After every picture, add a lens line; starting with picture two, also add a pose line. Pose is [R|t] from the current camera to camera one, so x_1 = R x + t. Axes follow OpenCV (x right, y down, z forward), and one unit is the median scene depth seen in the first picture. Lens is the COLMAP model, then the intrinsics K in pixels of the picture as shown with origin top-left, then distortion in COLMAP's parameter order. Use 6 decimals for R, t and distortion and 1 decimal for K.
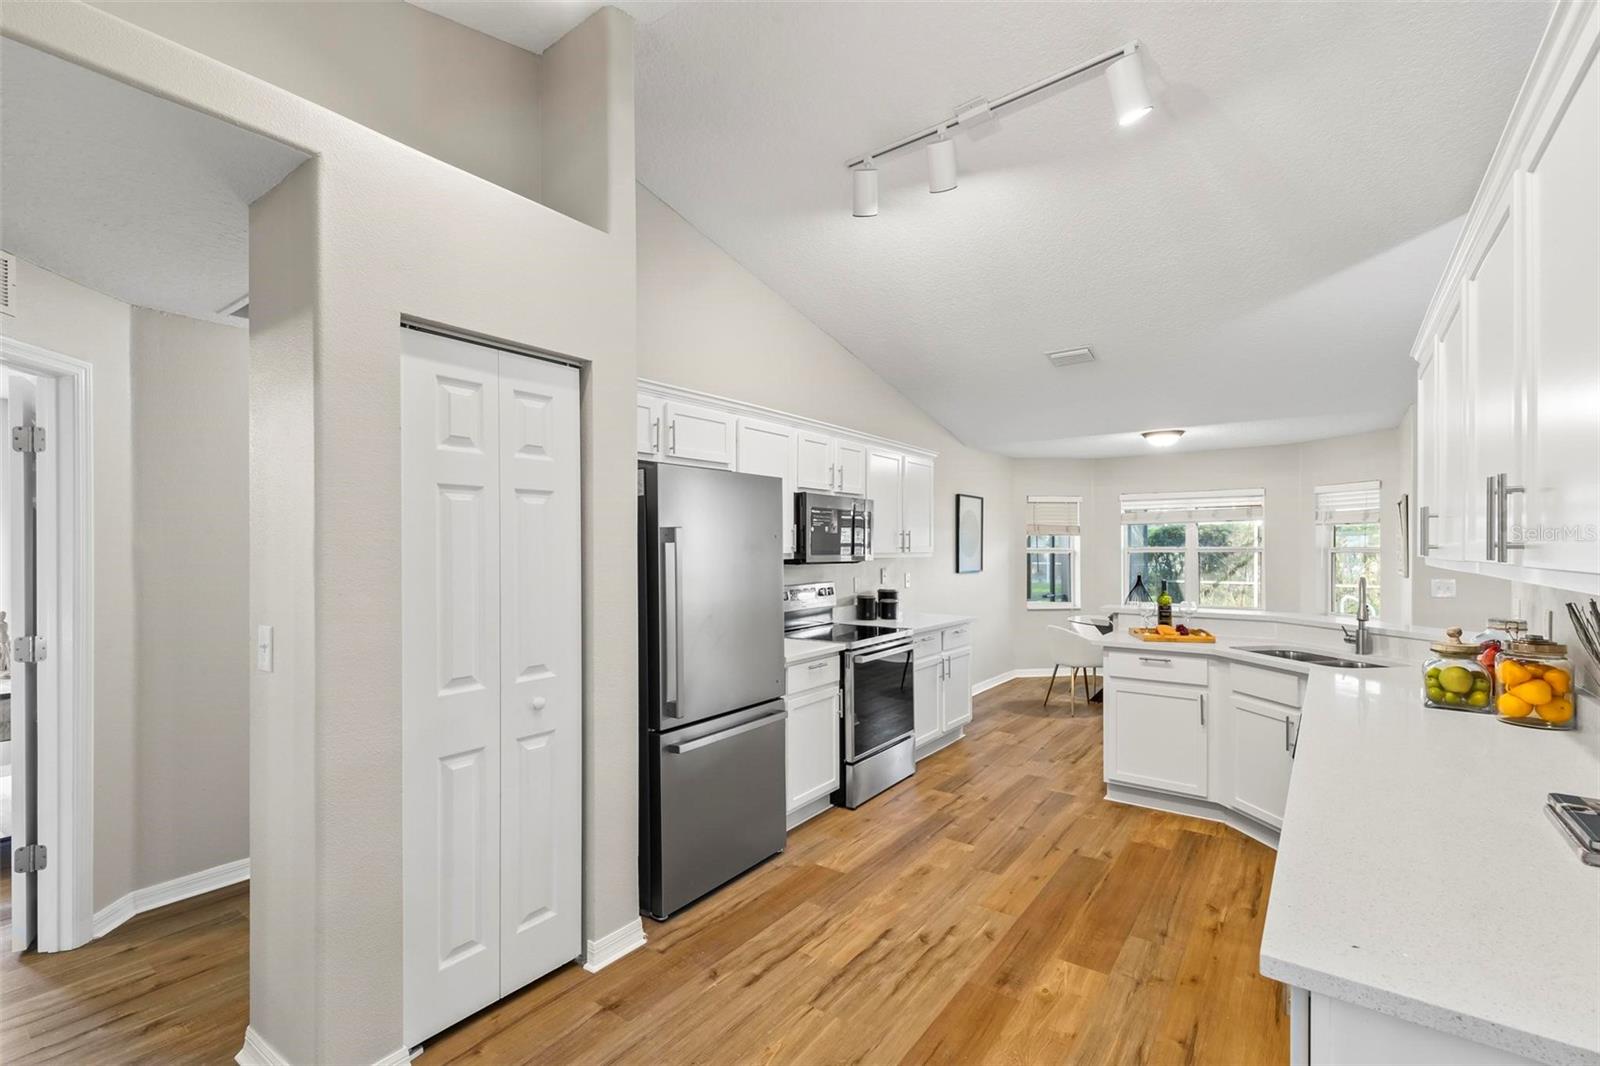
lens RADIAL K [[718.7, 0, 792.3], [0, 718.7, 549.7], [0, 0, 1]] dist [0.012534, -0.000837]
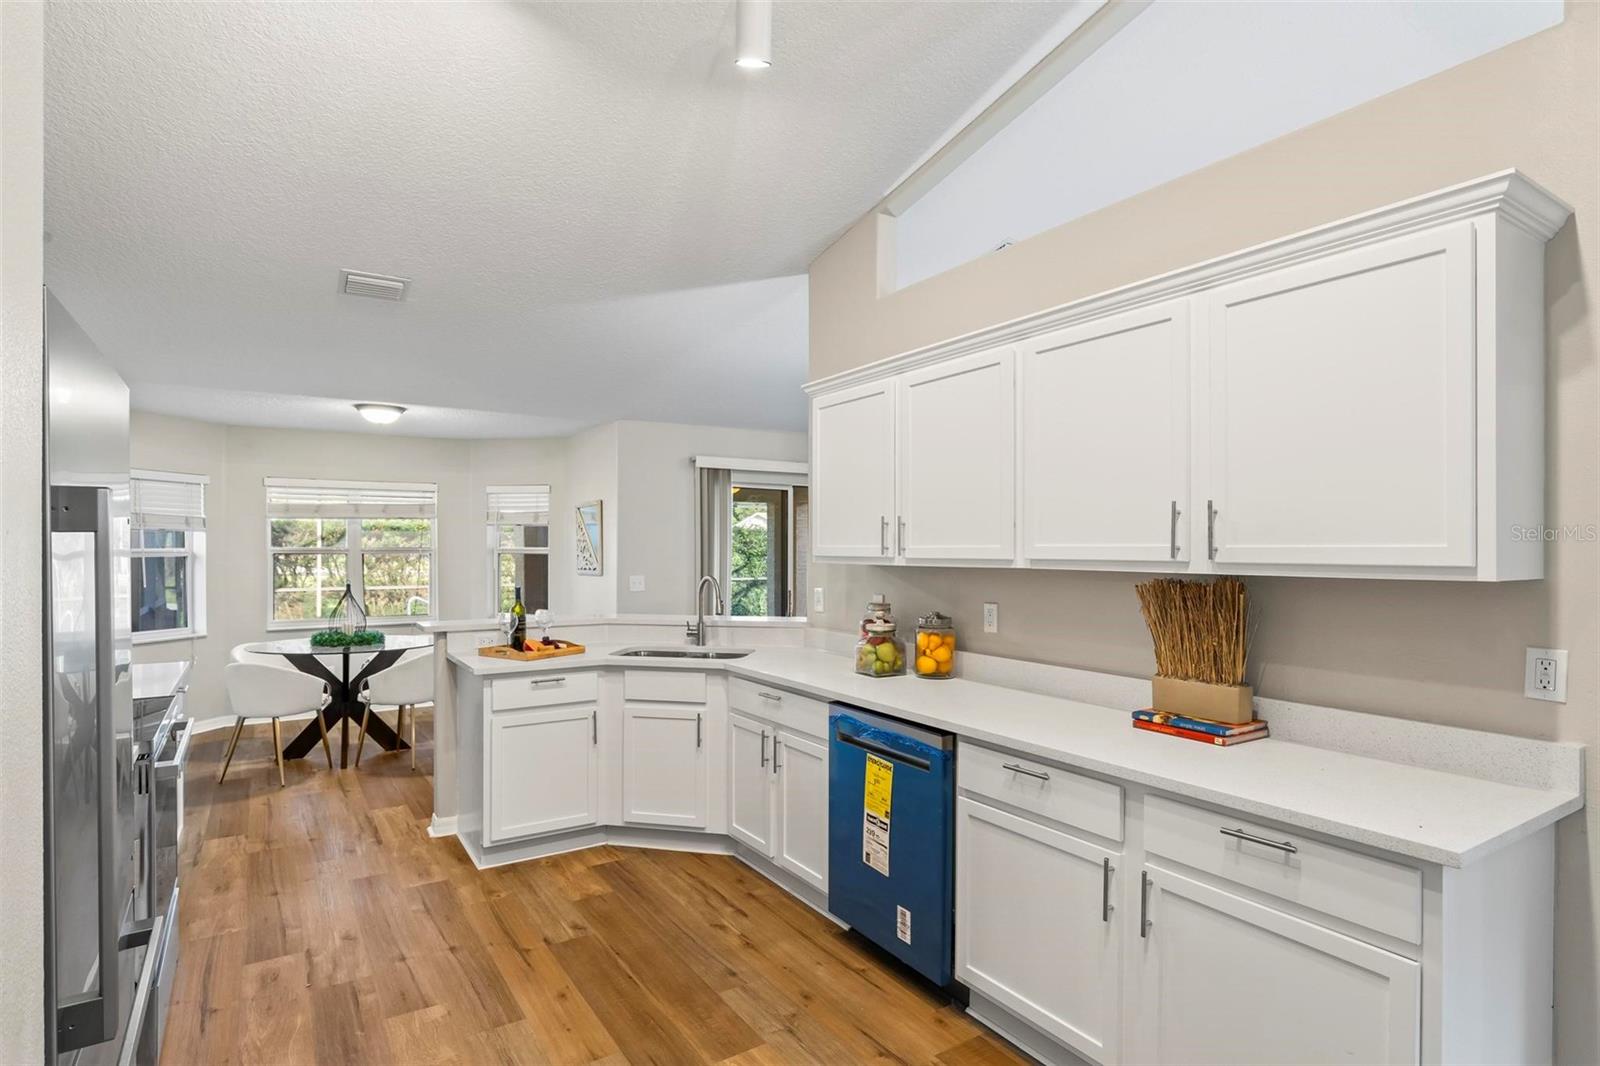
lens RADIAL K [[817.5, 0, 787.3], [0, 817.5, 548.3], [0, 0, 1]] dist [0.005207, -0.002378]
pose [[0.359491, -0.000275, 0.933149, -0.346772], [0.002784, 0.999996, -0.000778, -0.002041], [-0.933144, 0.002878, 0.359490, 0.461248]]
